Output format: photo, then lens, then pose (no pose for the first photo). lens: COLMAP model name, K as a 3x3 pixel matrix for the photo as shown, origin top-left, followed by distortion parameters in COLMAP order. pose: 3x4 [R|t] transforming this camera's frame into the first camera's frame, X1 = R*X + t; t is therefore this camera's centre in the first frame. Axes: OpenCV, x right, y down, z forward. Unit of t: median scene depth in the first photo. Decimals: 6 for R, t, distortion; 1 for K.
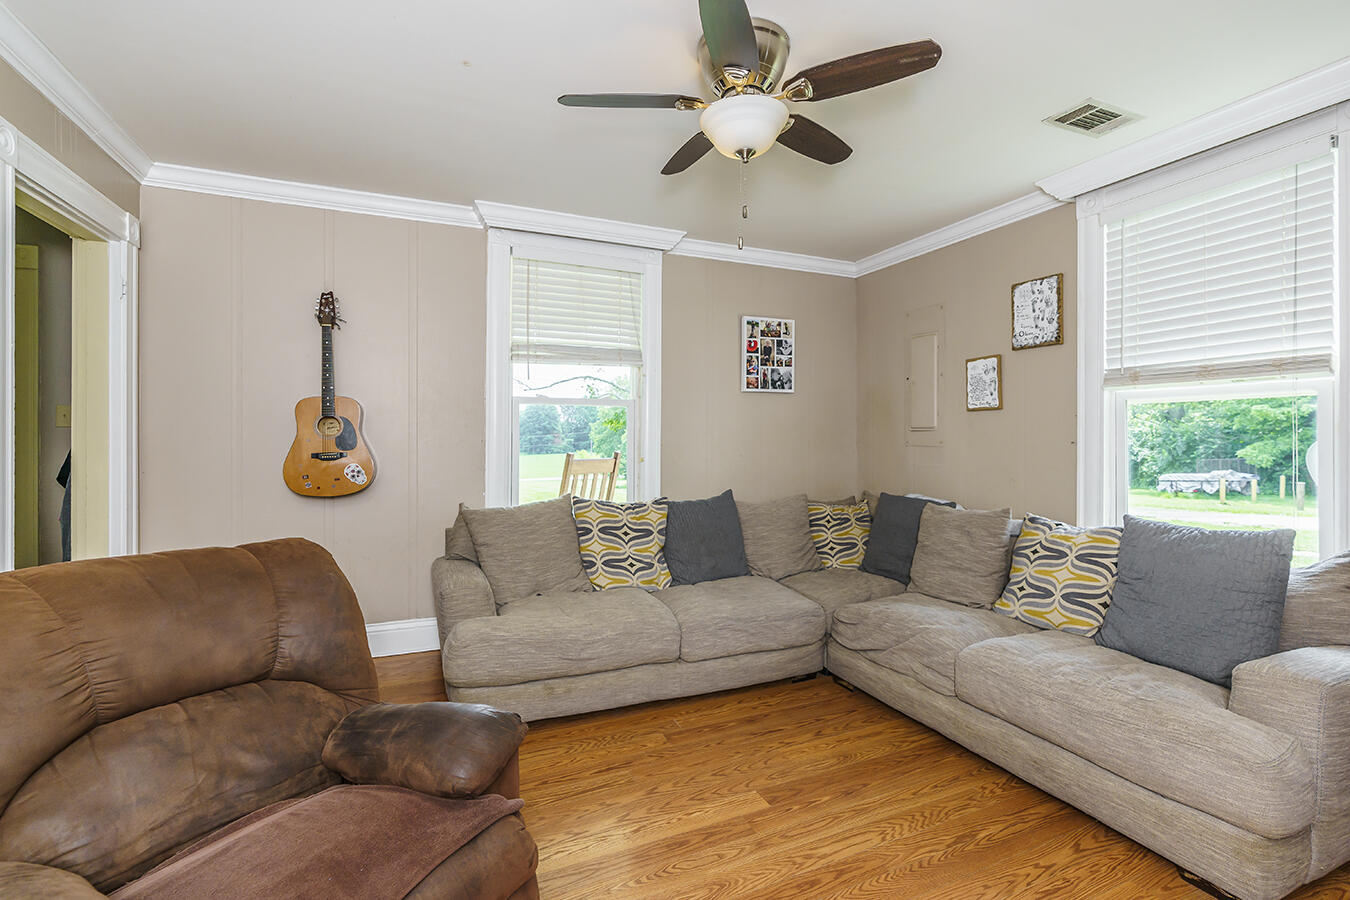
lens RADIAL K [[621.0, 0, 677.2], [0, 621.0, 437.9], [0, 0, 1]] dist [-0.000226, 0.000480]
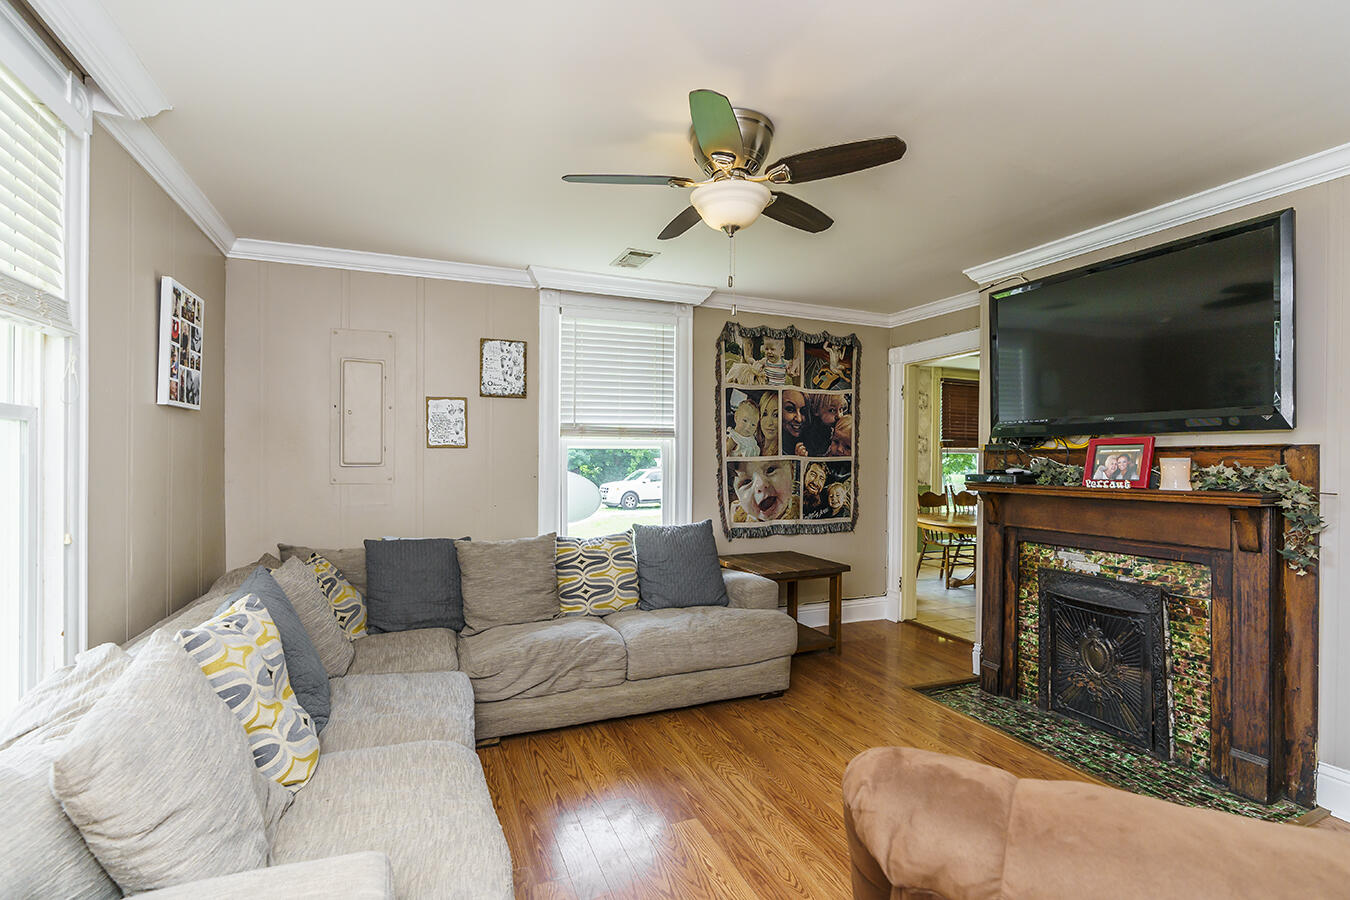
lens RADIAL K [[621.0, 0, 672.0], [0, 621.0, 457.8], [0, 0, 1]] dist [-0.000226, 0.000480]
pose [[0.025359, -0.001183, 0.999678, -0.610002], [0.001448, 0.999998, 0.001147, -0.030574], [-0.999677, 0.001418, 0.025361, 0.650388]]
